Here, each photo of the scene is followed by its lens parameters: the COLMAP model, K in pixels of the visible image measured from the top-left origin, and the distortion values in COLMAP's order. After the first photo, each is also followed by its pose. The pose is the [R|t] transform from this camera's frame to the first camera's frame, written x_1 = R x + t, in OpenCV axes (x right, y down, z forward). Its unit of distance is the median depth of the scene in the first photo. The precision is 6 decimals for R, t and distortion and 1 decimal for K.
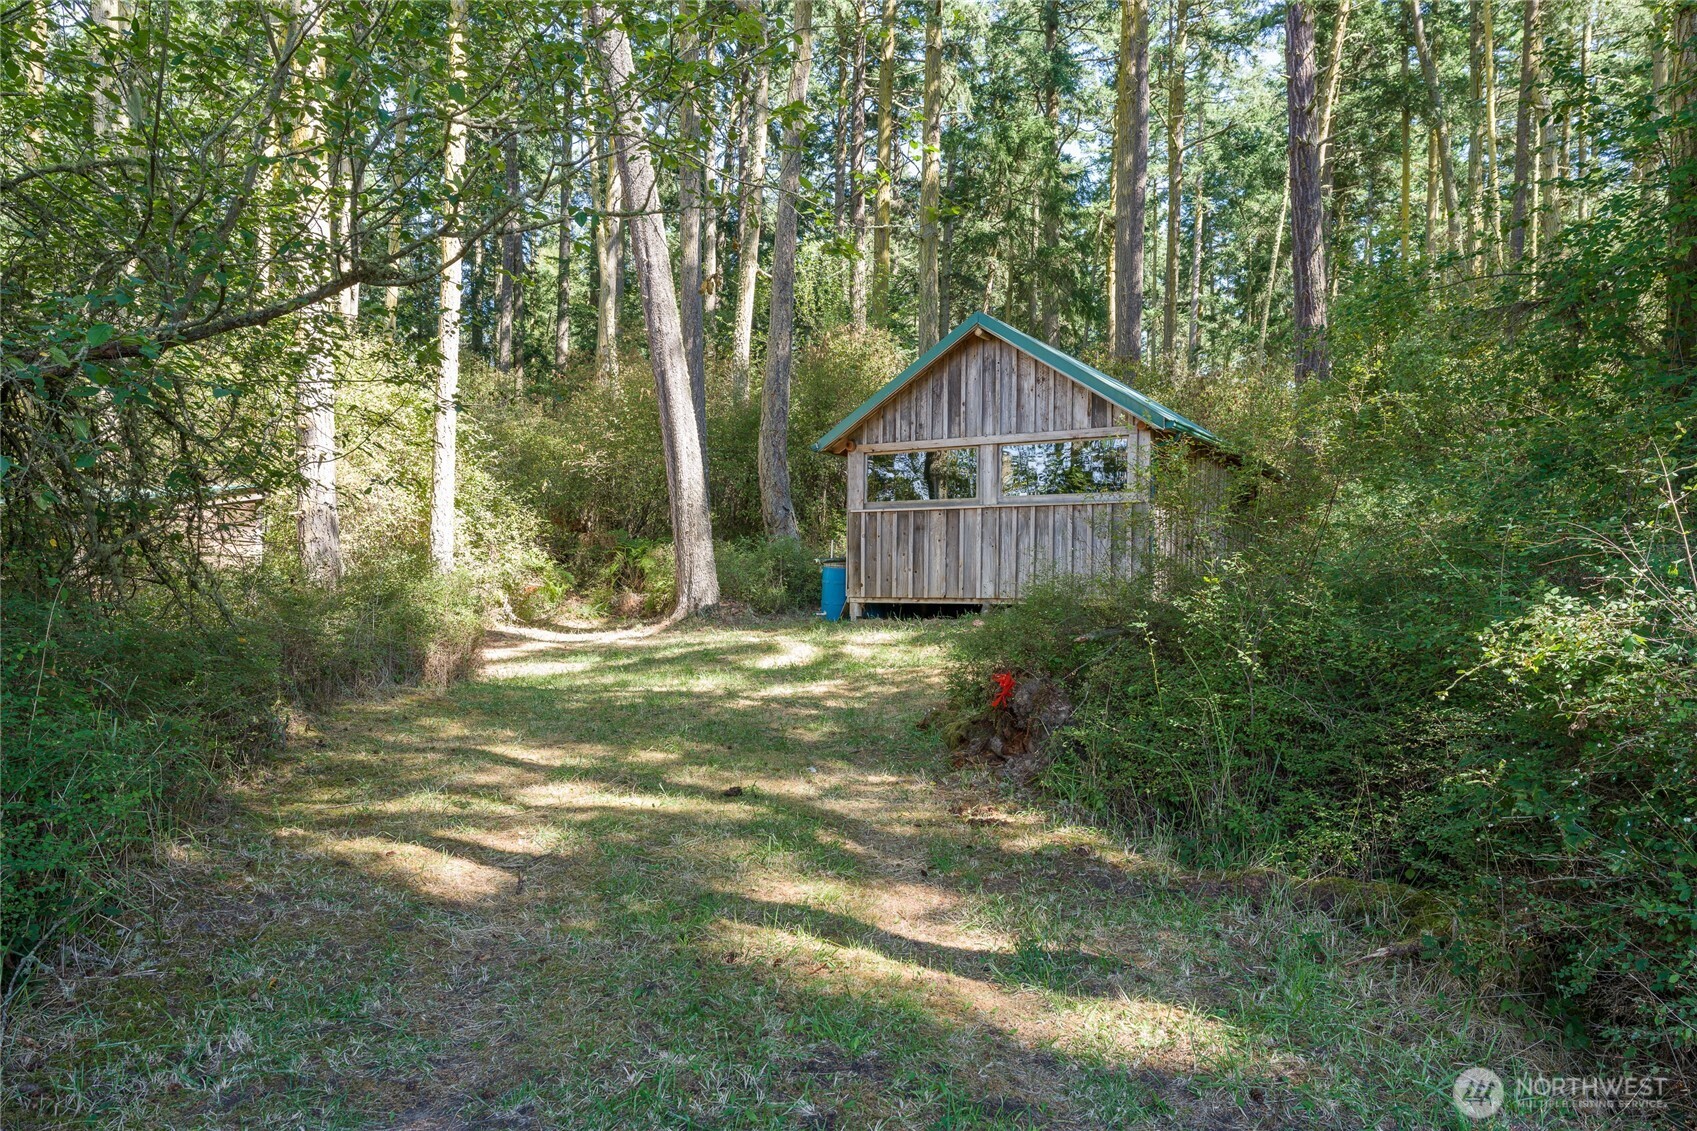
lens RADIAL K [[1098.5, 0, 848.6], [0, 1098.5, 558.8], [0, 0, 1]] dist [0.001027, -0.000130]
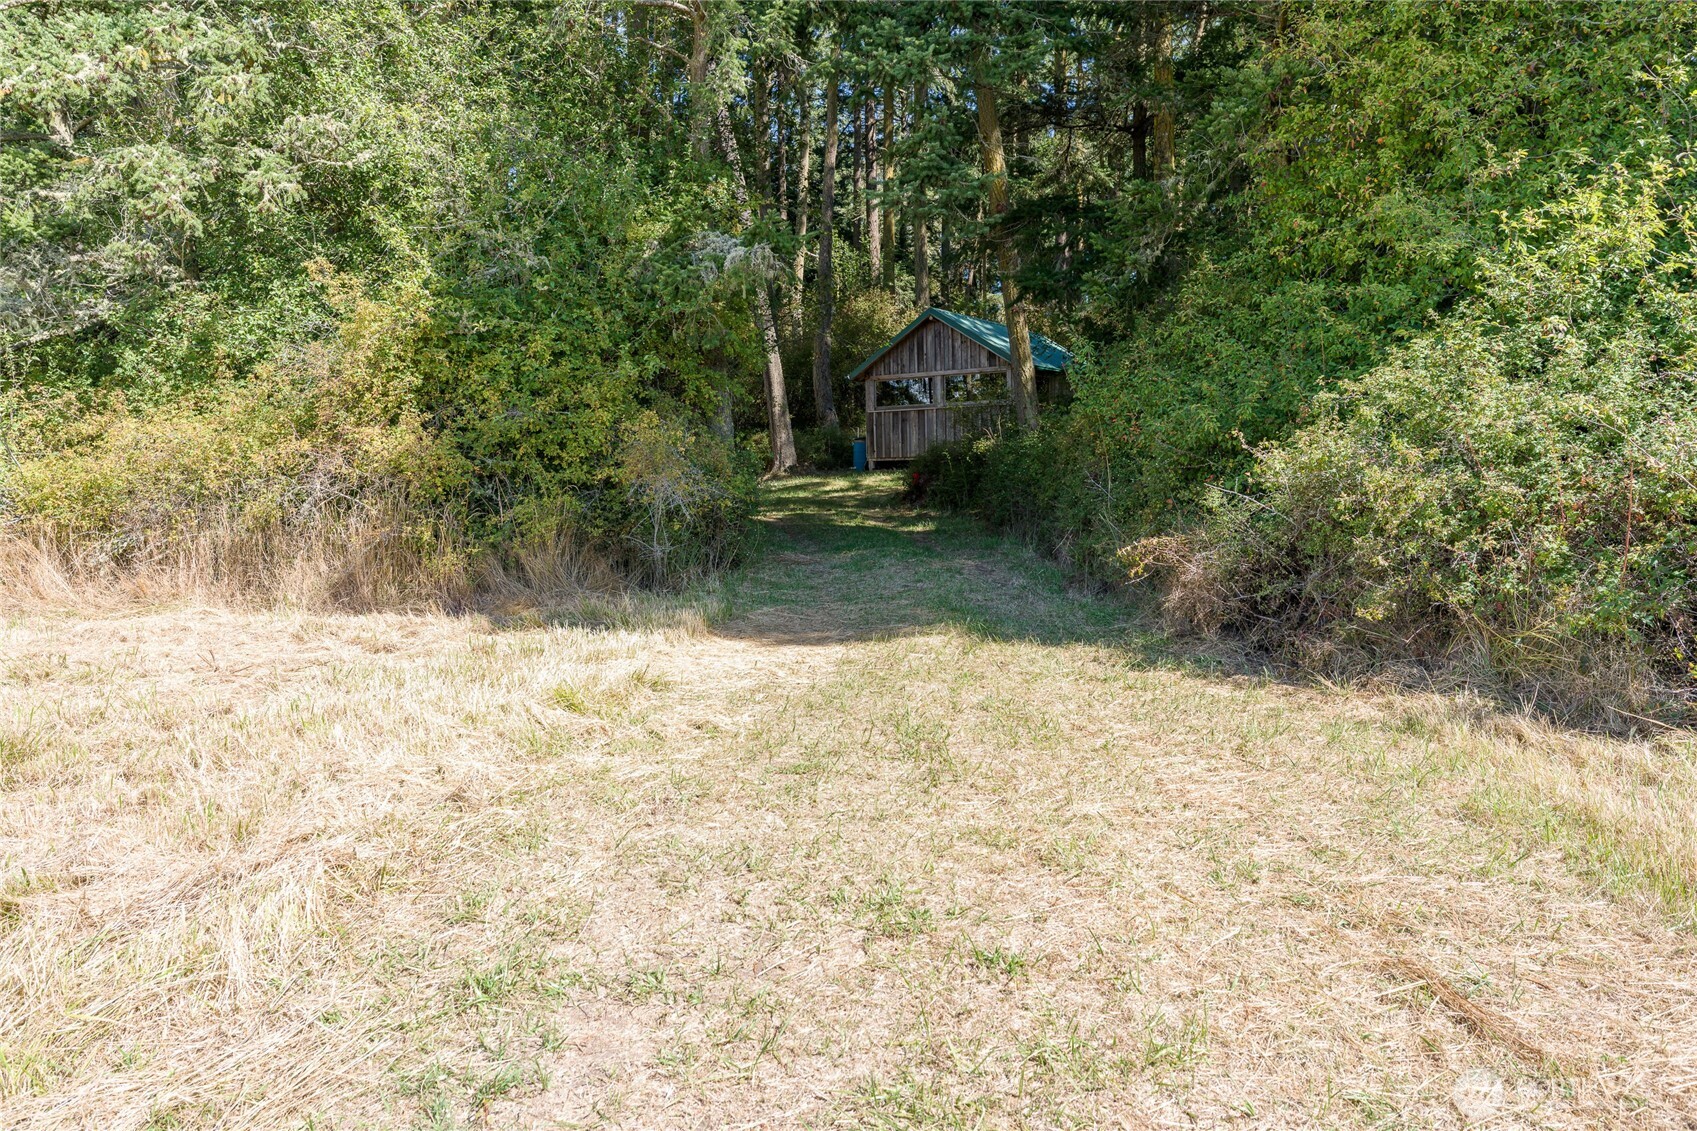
lens RADIAL K [[1098.5, 0, 848.6], [0, 1098.5, 558.8], [0, 0, 1]] dist [0.001027, -0.000130]
pose [[0.999359, -0.023477, -0.027027, 0.013682], [0.026311, 0.993606, 0.109793, -0.001076], [0.024276, -0.110434, 0.993587, -0.854661]]
